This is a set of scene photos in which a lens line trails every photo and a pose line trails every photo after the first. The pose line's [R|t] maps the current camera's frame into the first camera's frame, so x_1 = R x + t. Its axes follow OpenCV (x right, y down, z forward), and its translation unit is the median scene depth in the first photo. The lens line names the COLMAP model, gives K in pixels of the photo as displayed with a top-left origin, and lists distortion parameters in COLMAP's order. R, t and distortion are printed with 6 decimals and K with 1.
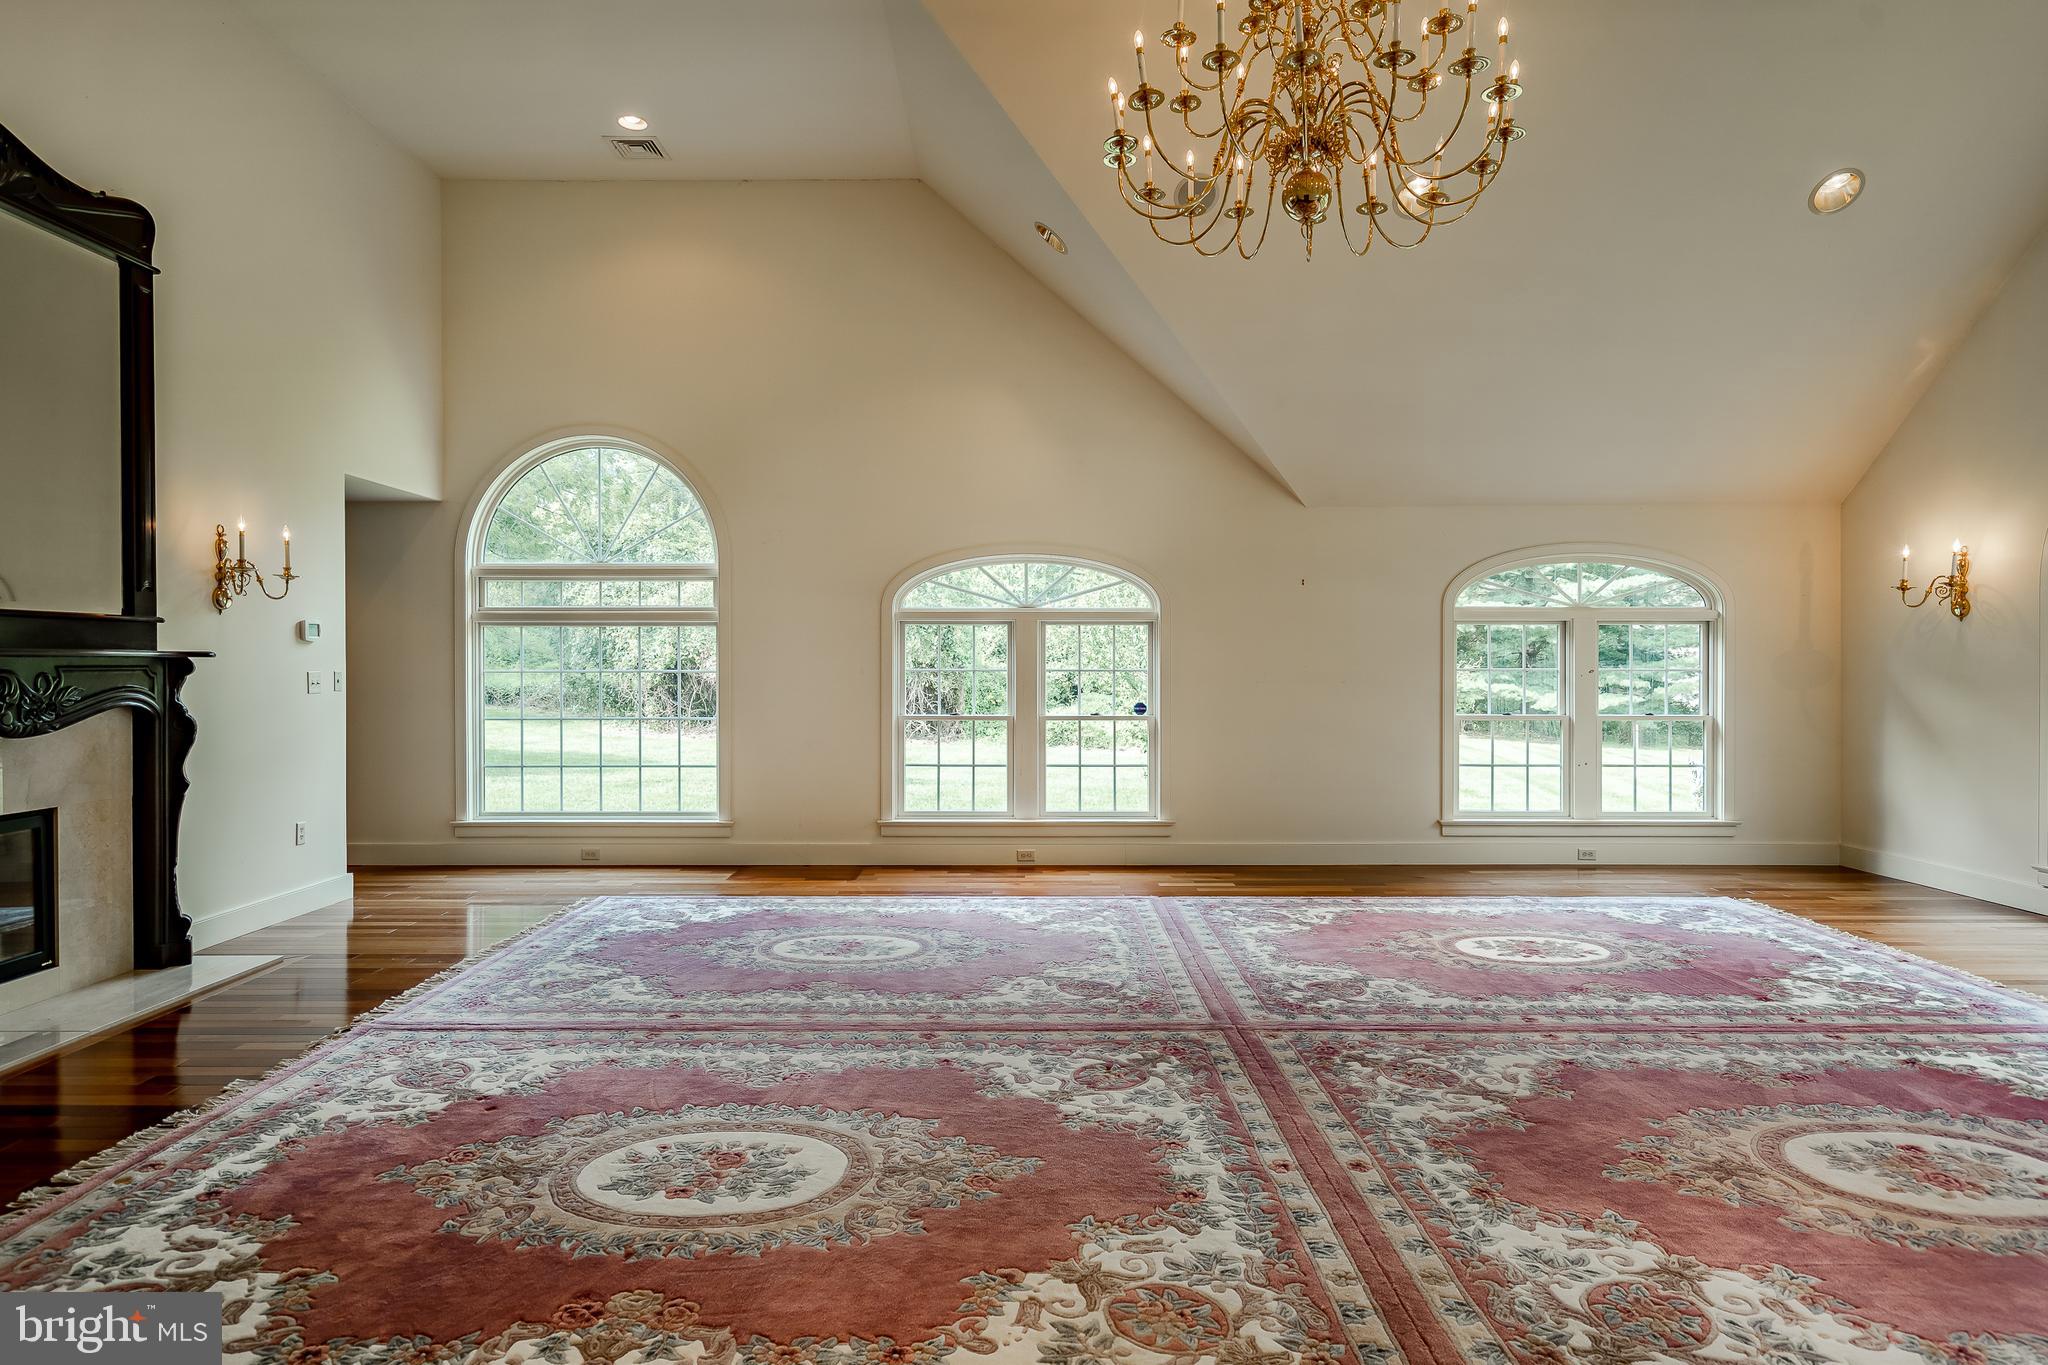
lens RADIAL K [[1154.5, 0, 983.8], [0, 1154.5, 676.9], [0, 0, 1]] dist [0.007398, -0.001690]
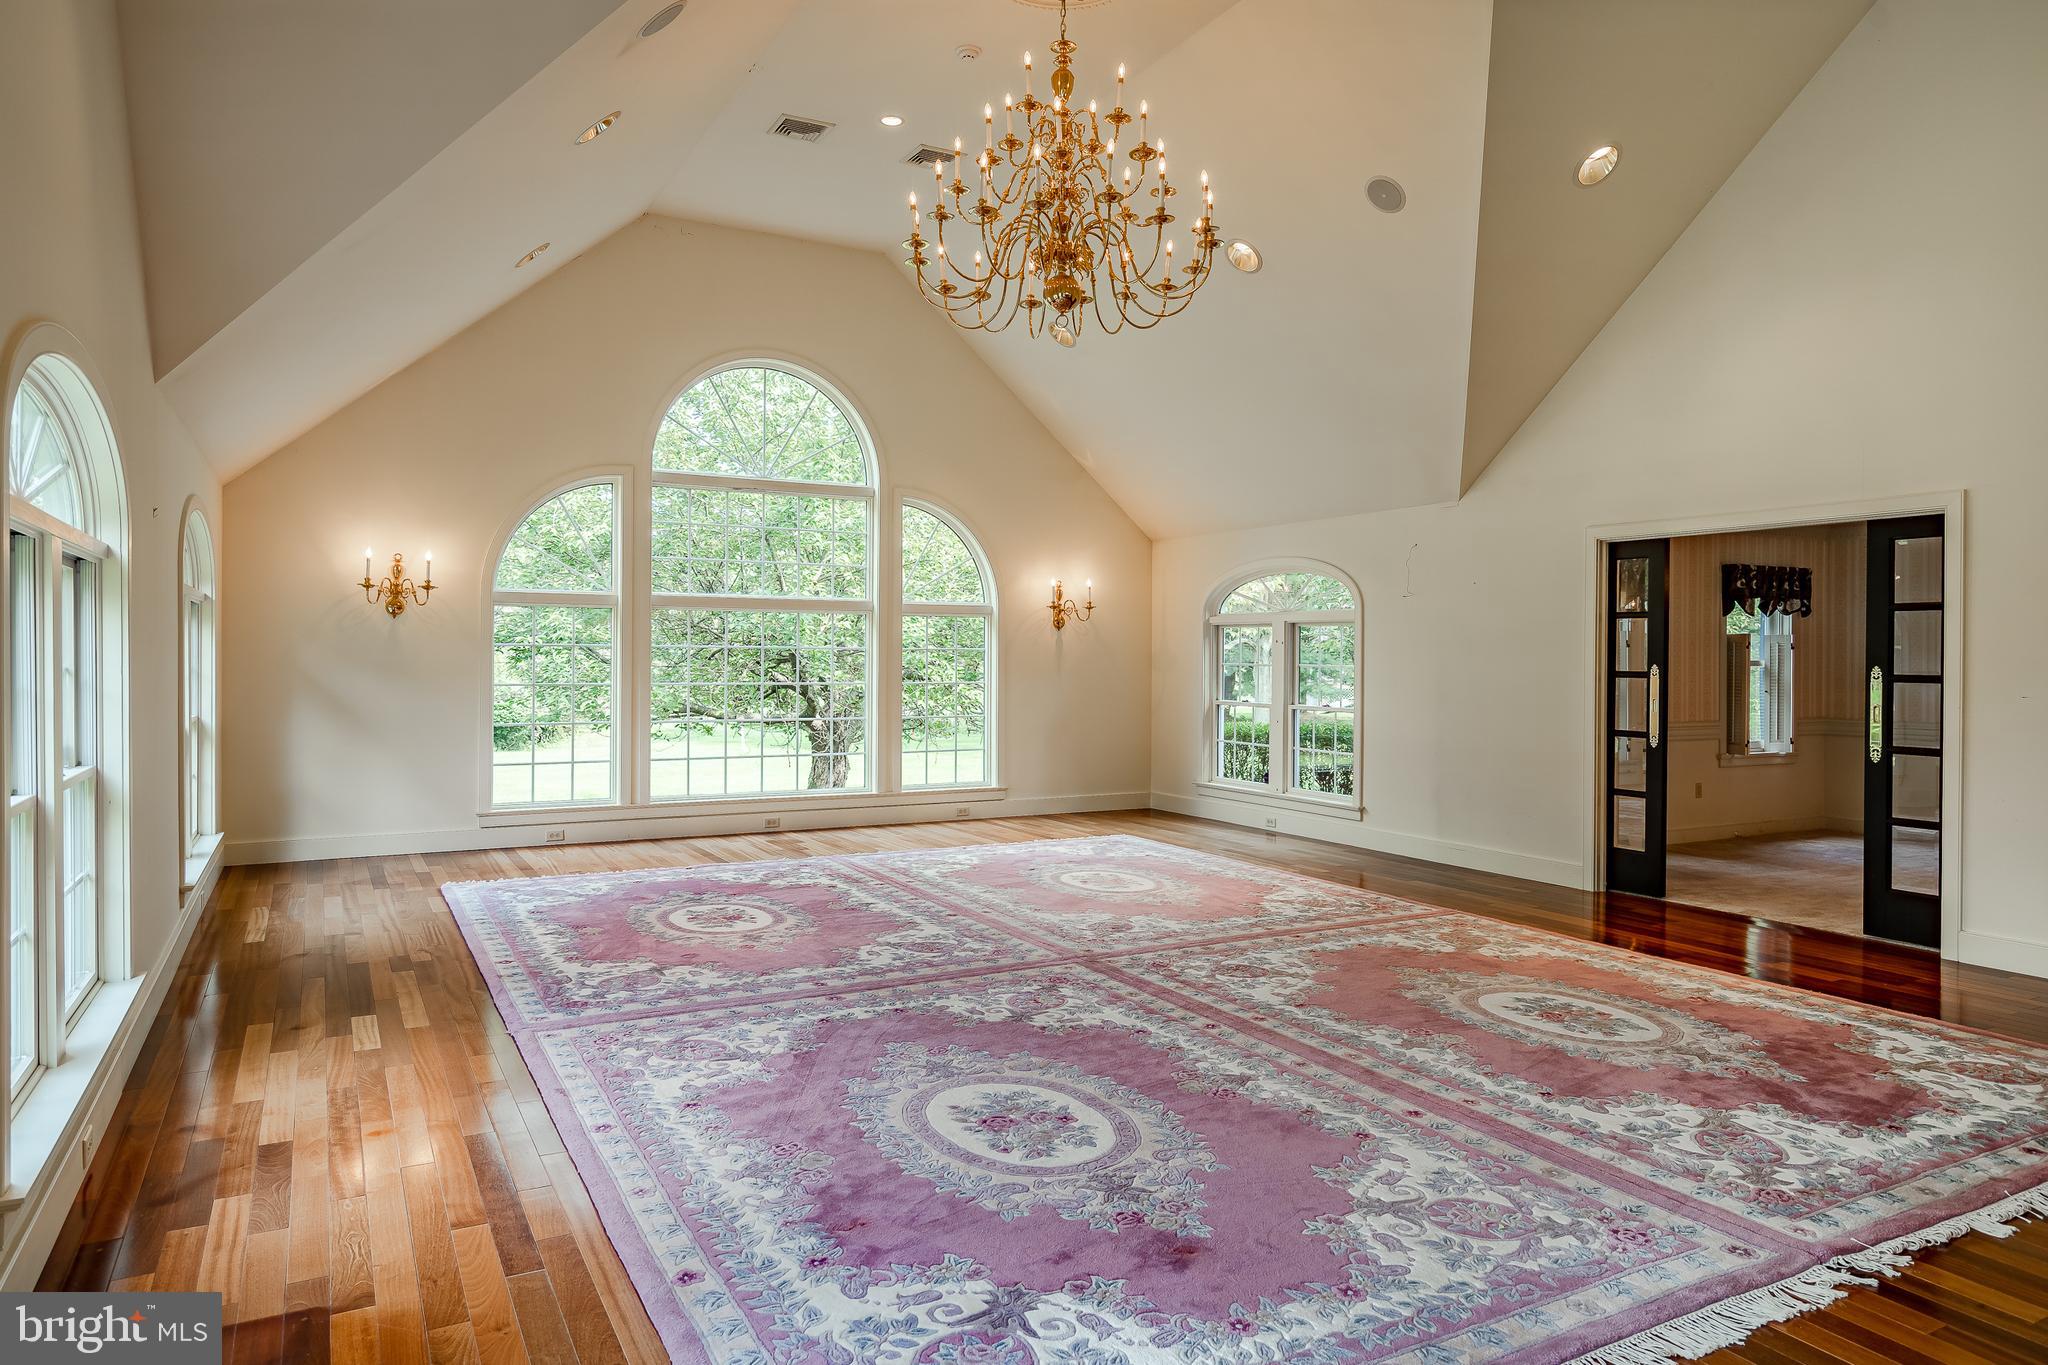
lens RADIAL K [[1295.7, 0, 1017.5], [0, 1295.7, 682.1], [0, 0, 1]] dist [0.003830, 0.000085]
pose [[-0.508576, -0.020132, 0.860782, -0.915906], [0.003139, 0.999677, 0.025235, -0.023313], [-0.861011, 0.015536, -0.508349, 1.737594]]
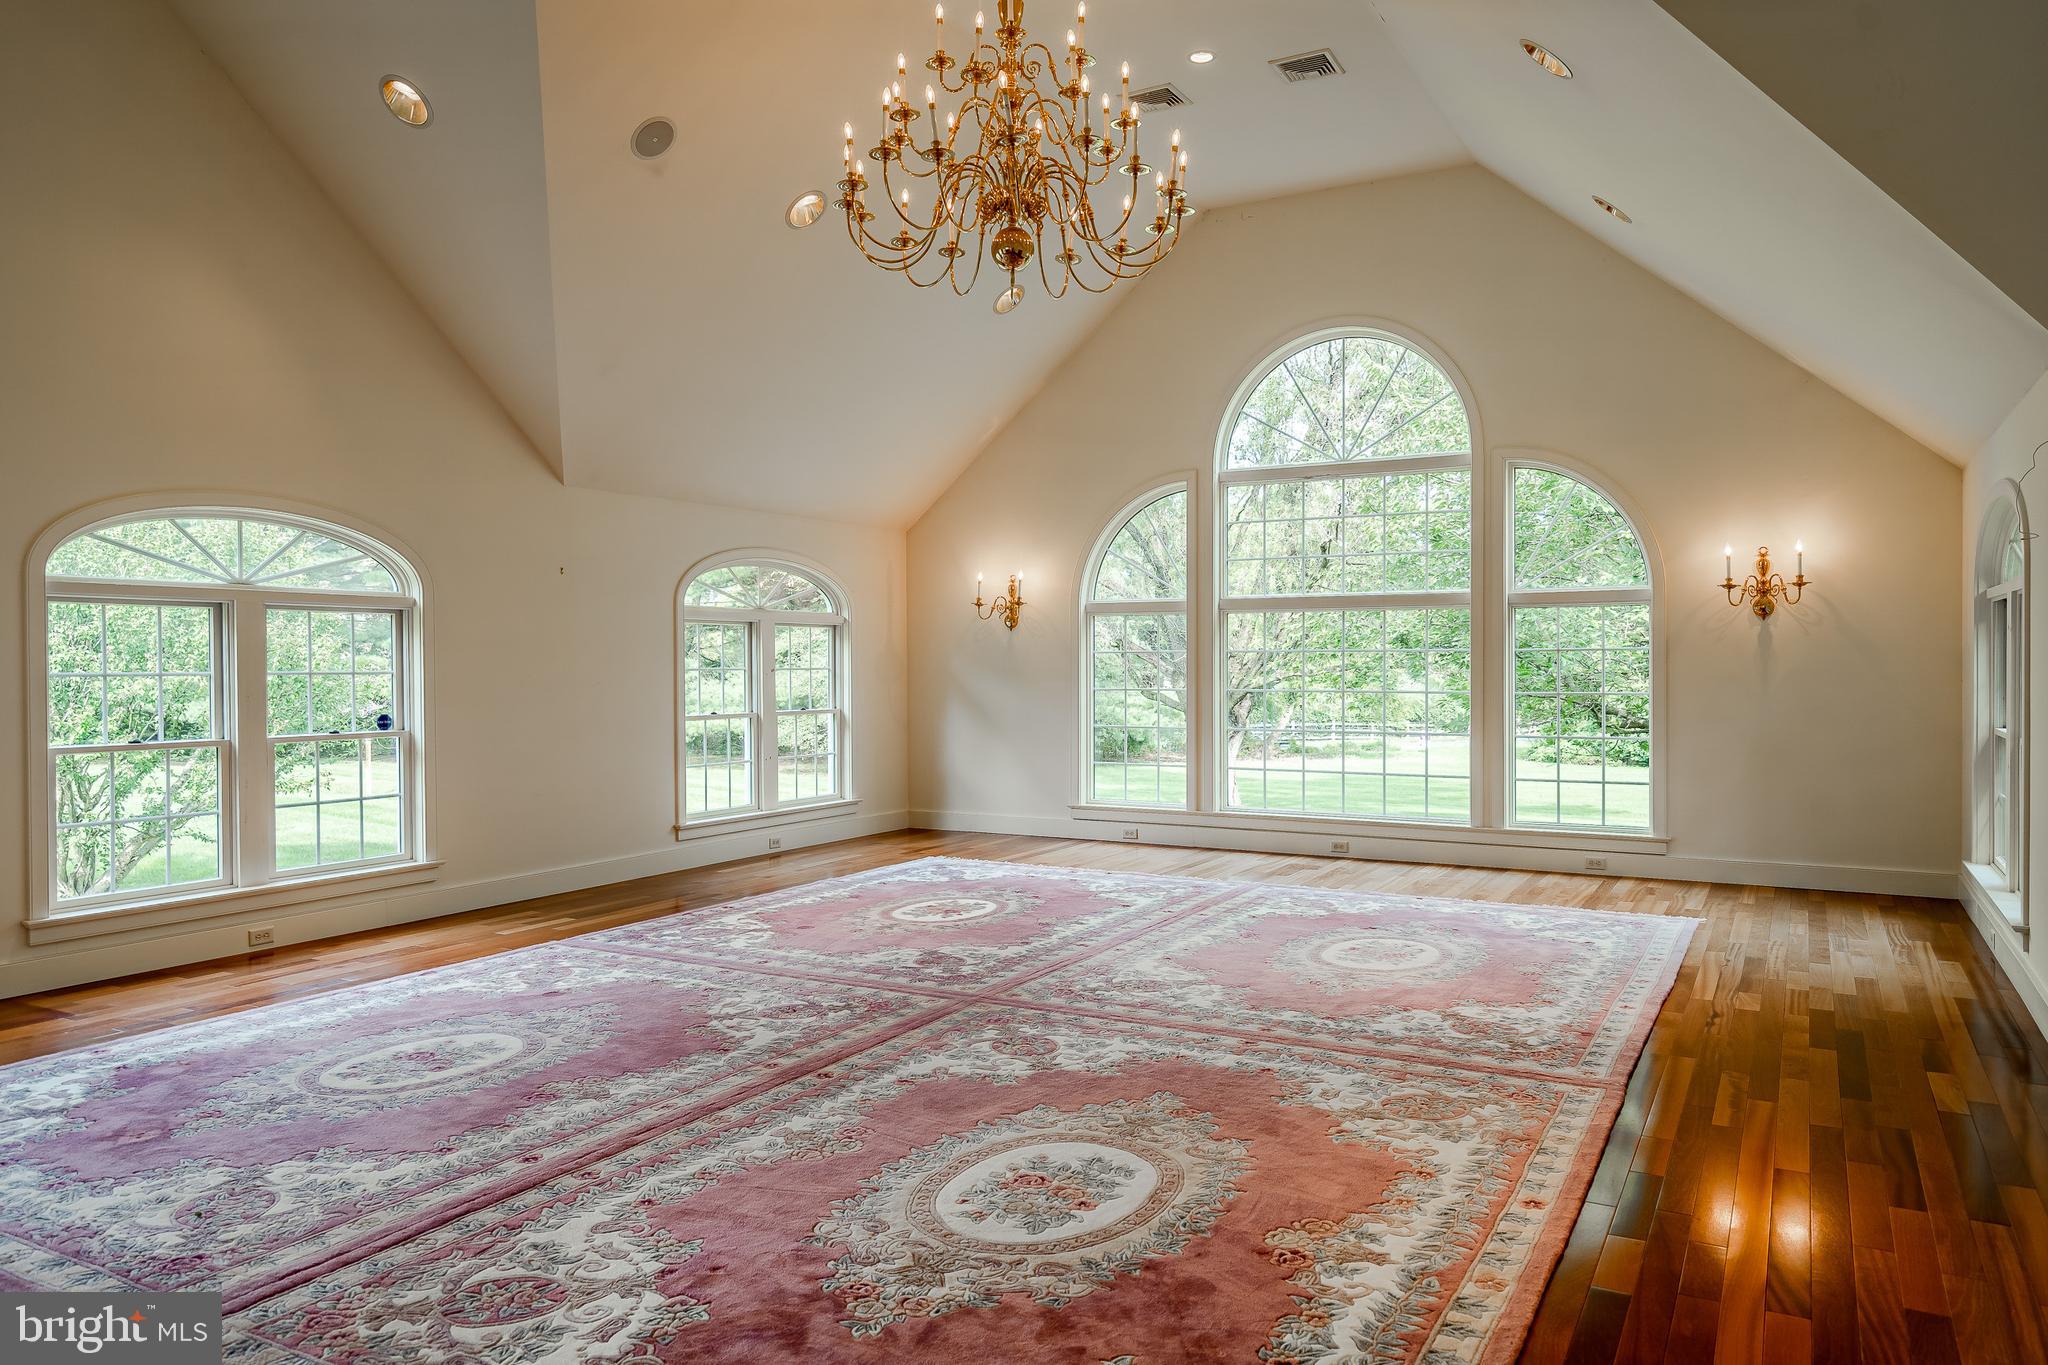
lens RADIAL K [[1415.5, 0, 1013.9], [0, 1415.5, 671.3], [0, 0, 1]] dist [0.010620, -0.000656]
pose [[0.478561, -0.007448, 0.878023, -0.924513], [0.013150, 0.999913, 0.001315, -0.004998], [-0.877956, 0.010917, 0.478617, 0.327205]]
